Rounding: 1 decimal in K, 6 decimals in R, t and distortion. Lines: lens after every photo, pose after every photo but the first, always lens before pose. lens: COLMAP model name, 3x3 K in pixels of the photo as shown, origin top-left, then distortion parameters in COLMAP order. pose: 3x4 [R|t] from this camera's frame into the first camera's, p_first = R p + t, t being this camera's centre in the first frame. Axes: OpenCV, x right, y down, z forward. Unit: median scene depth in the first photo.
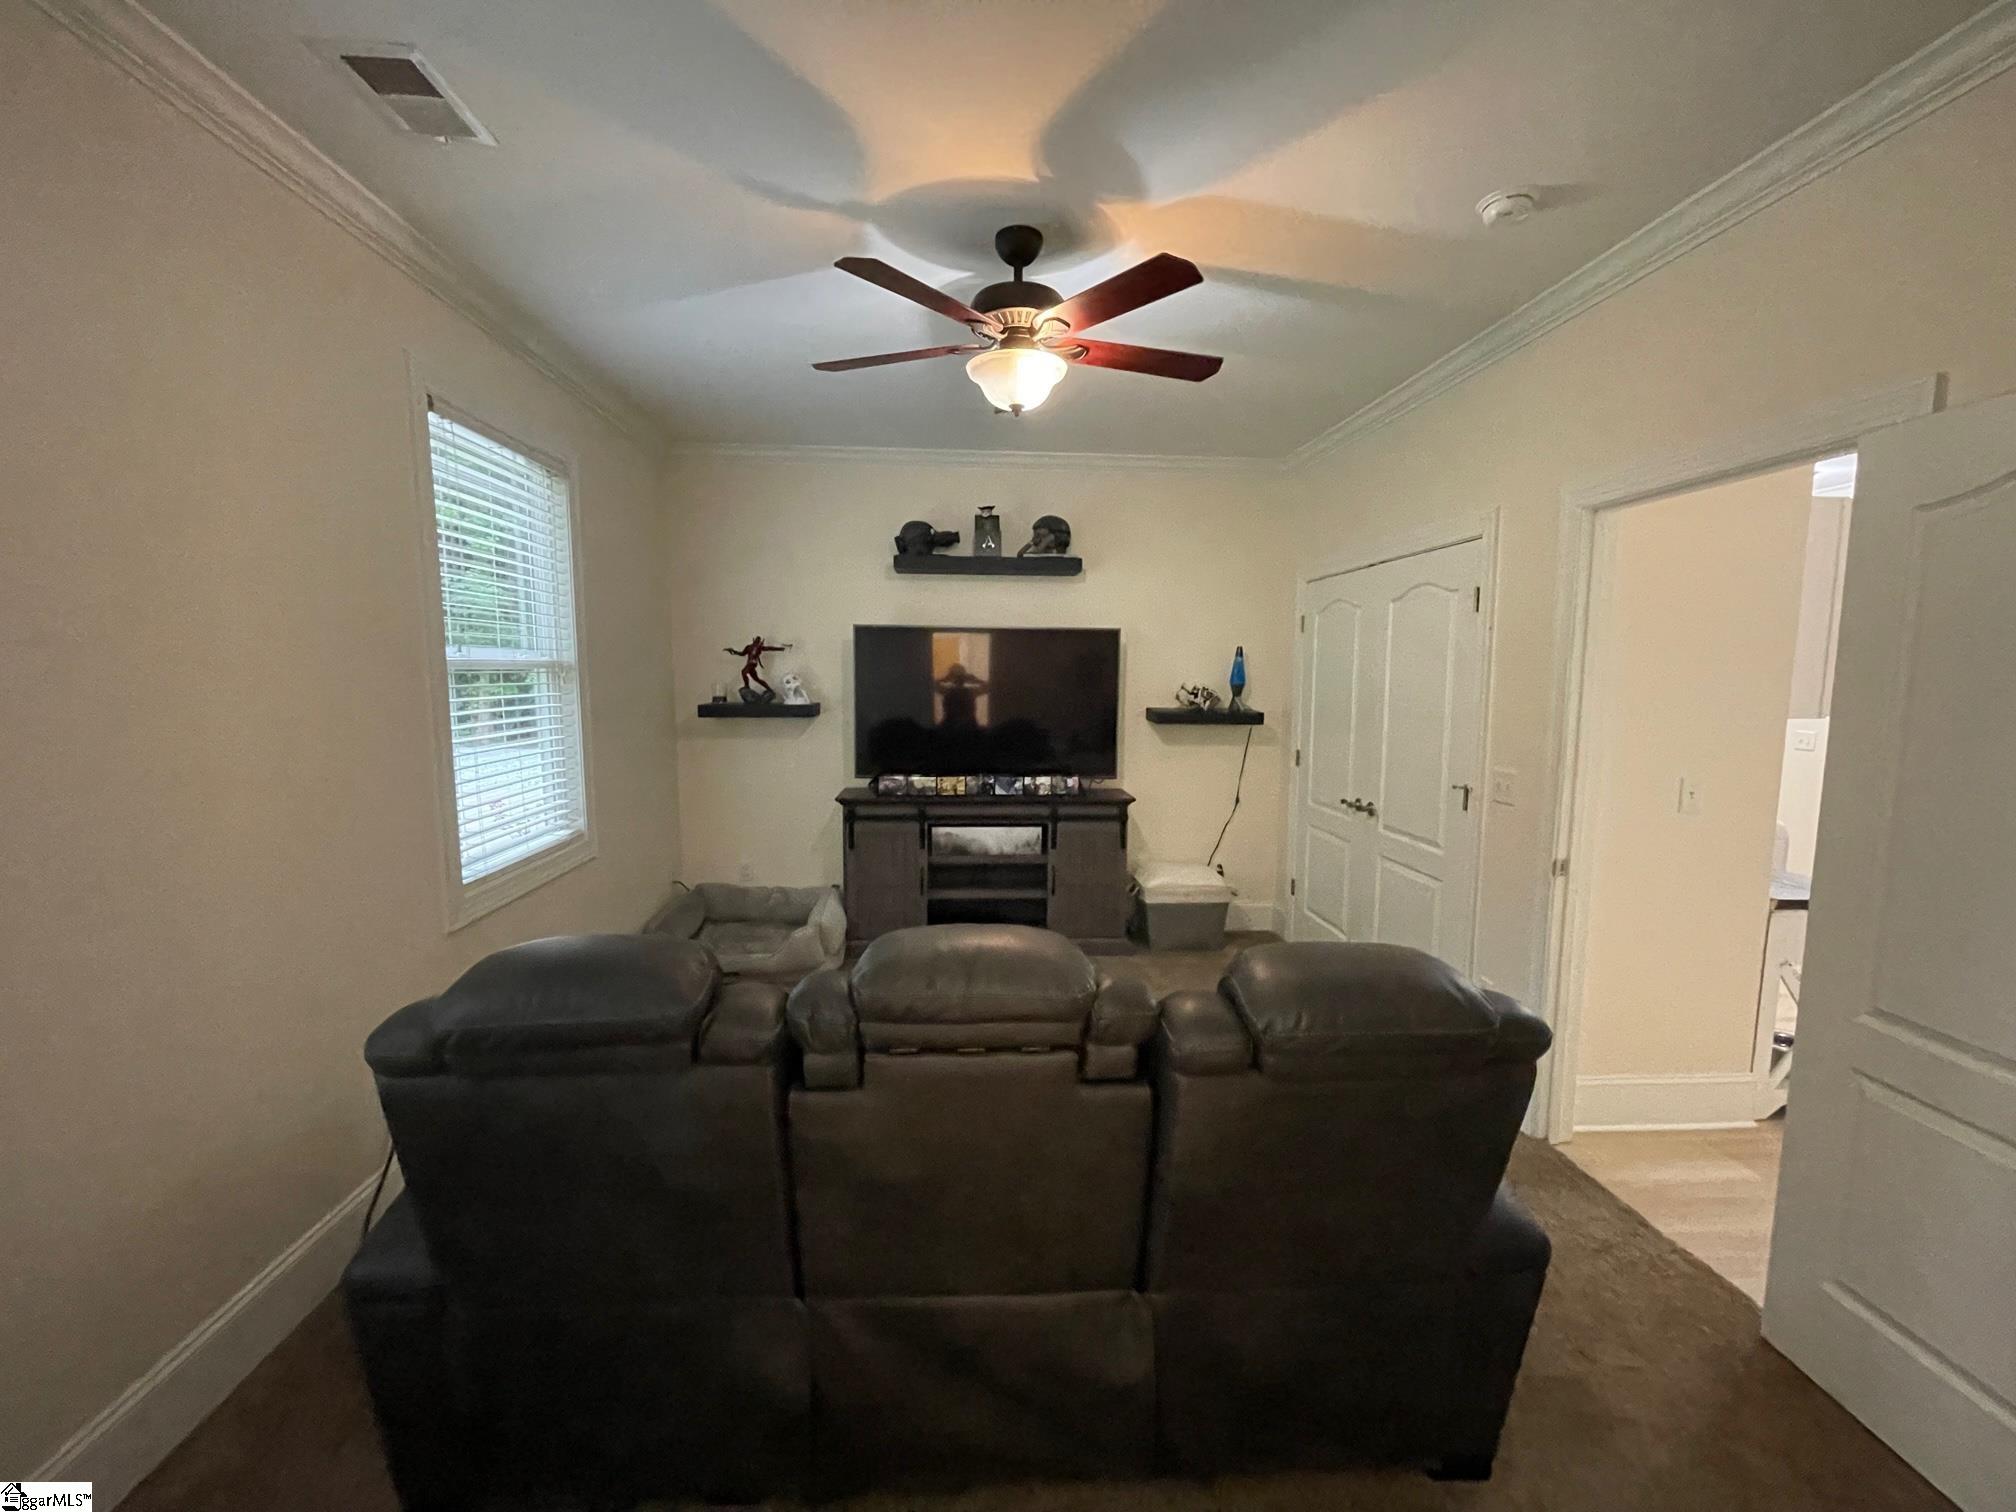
lens RADIAL K [[817.4, 0, 1000.5], [0, 817.4, 757.4], [0, 0, 1]] dist [-0.002528, 0.000465]
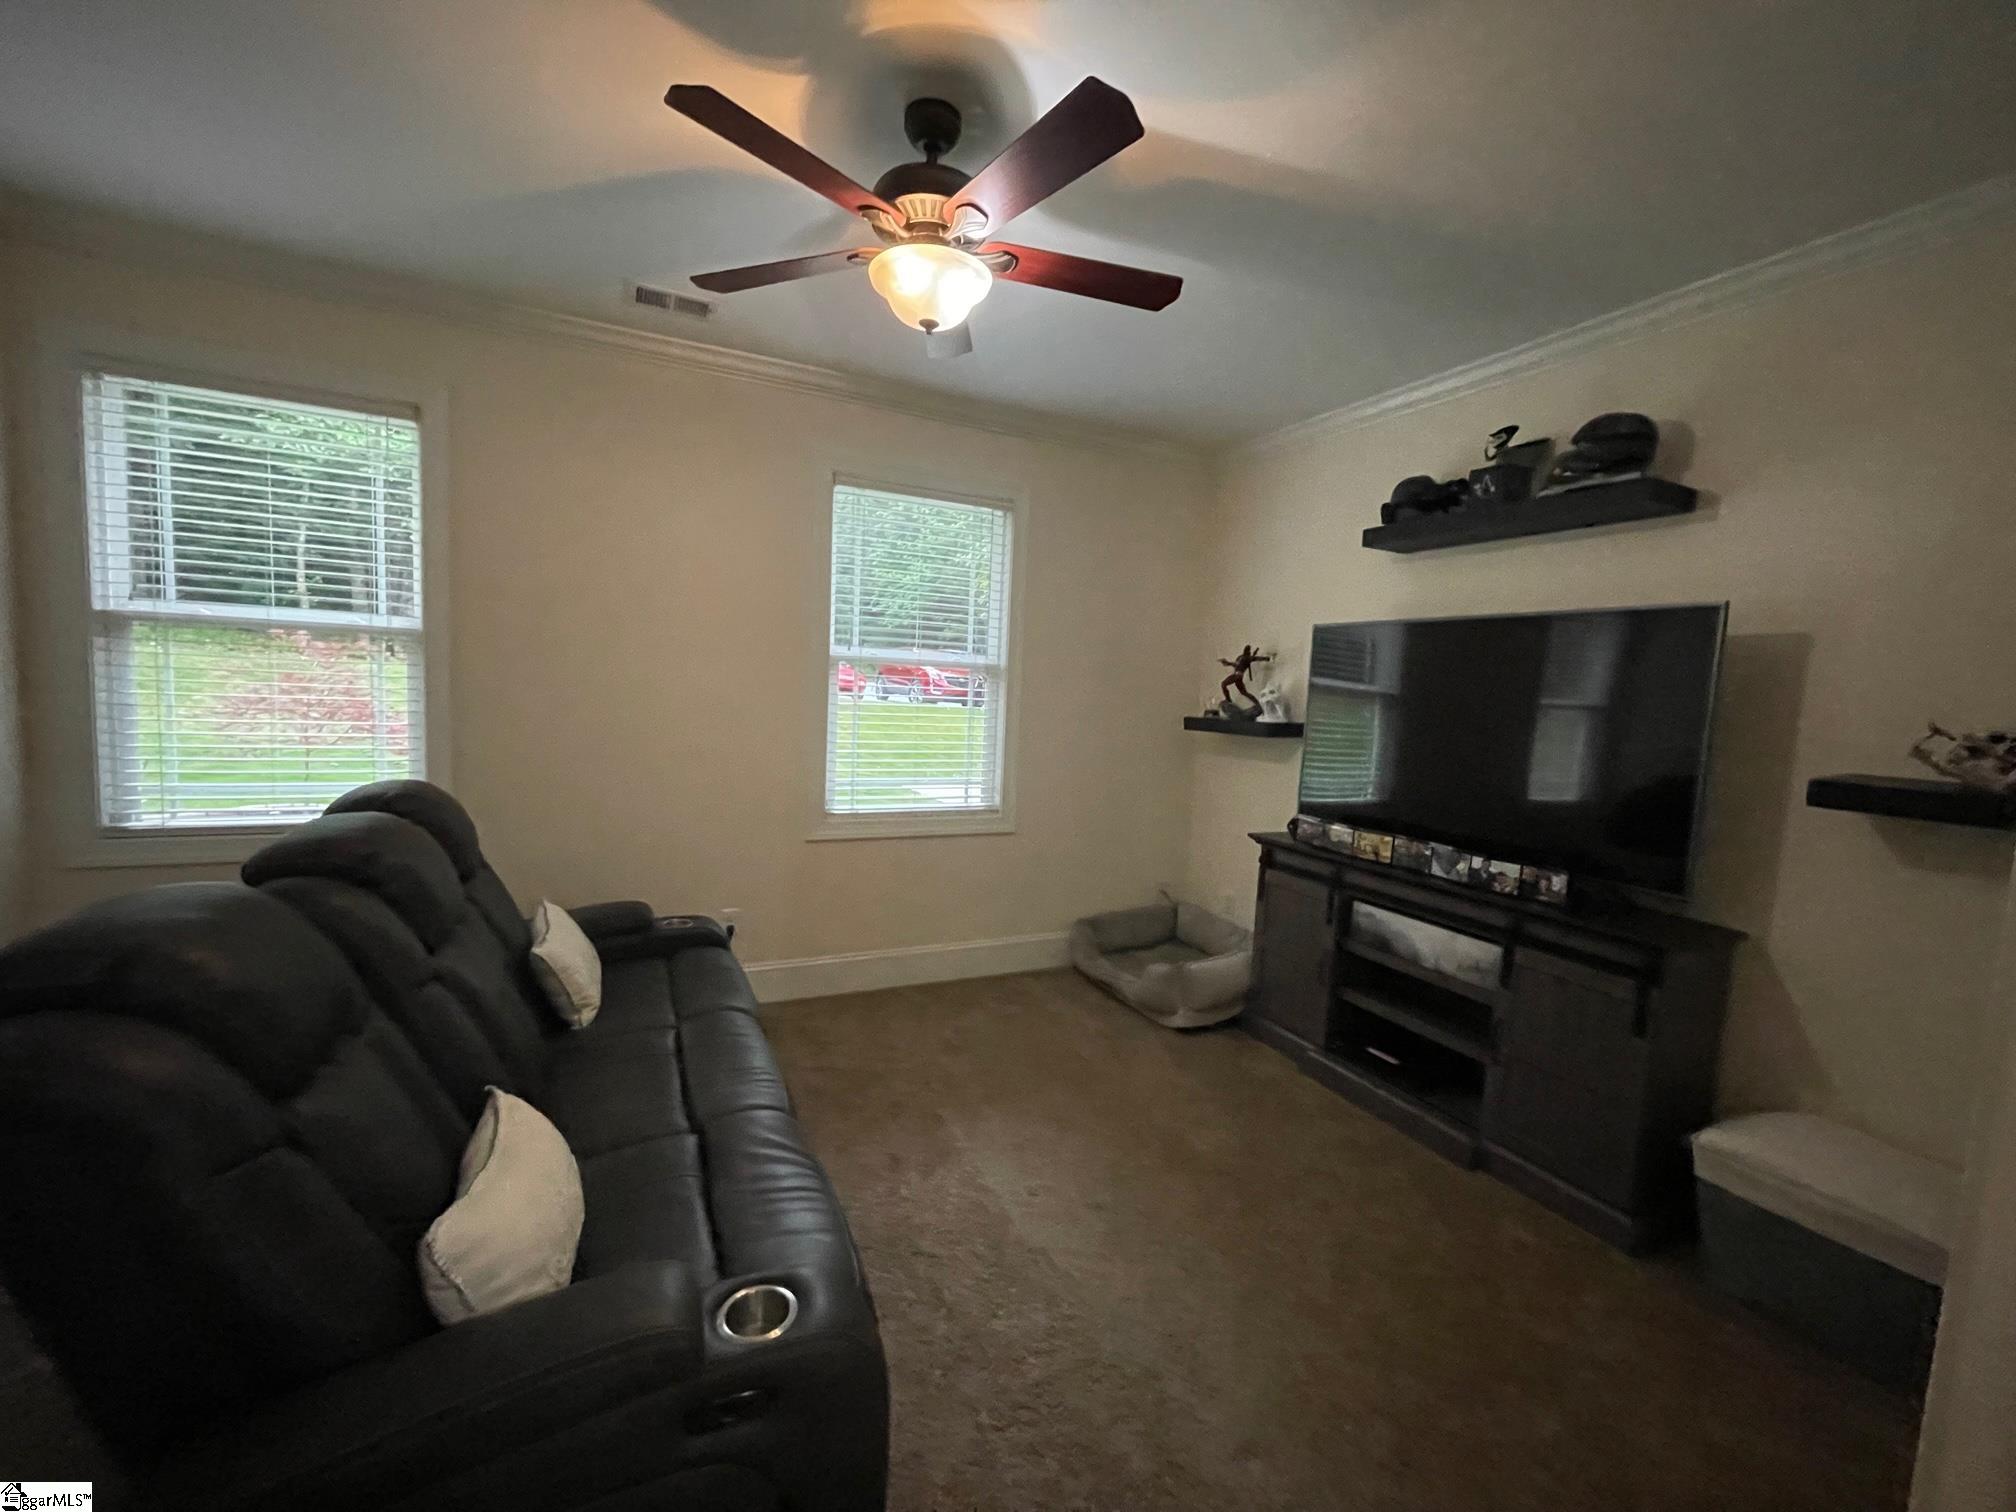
lens RADIAL K [[817.4, 0, 998.9], [0, 817.4, 757.7], [0, 0, 1]] dist [-0.002528, 0.000465]
pose [[0.370339, 0.089190, -0.924605, 0.451807], [-0.140402, 0.989318, 0.039196, -0.022602], [0.918224, 0.115300, 0.378906, 0.428363]]
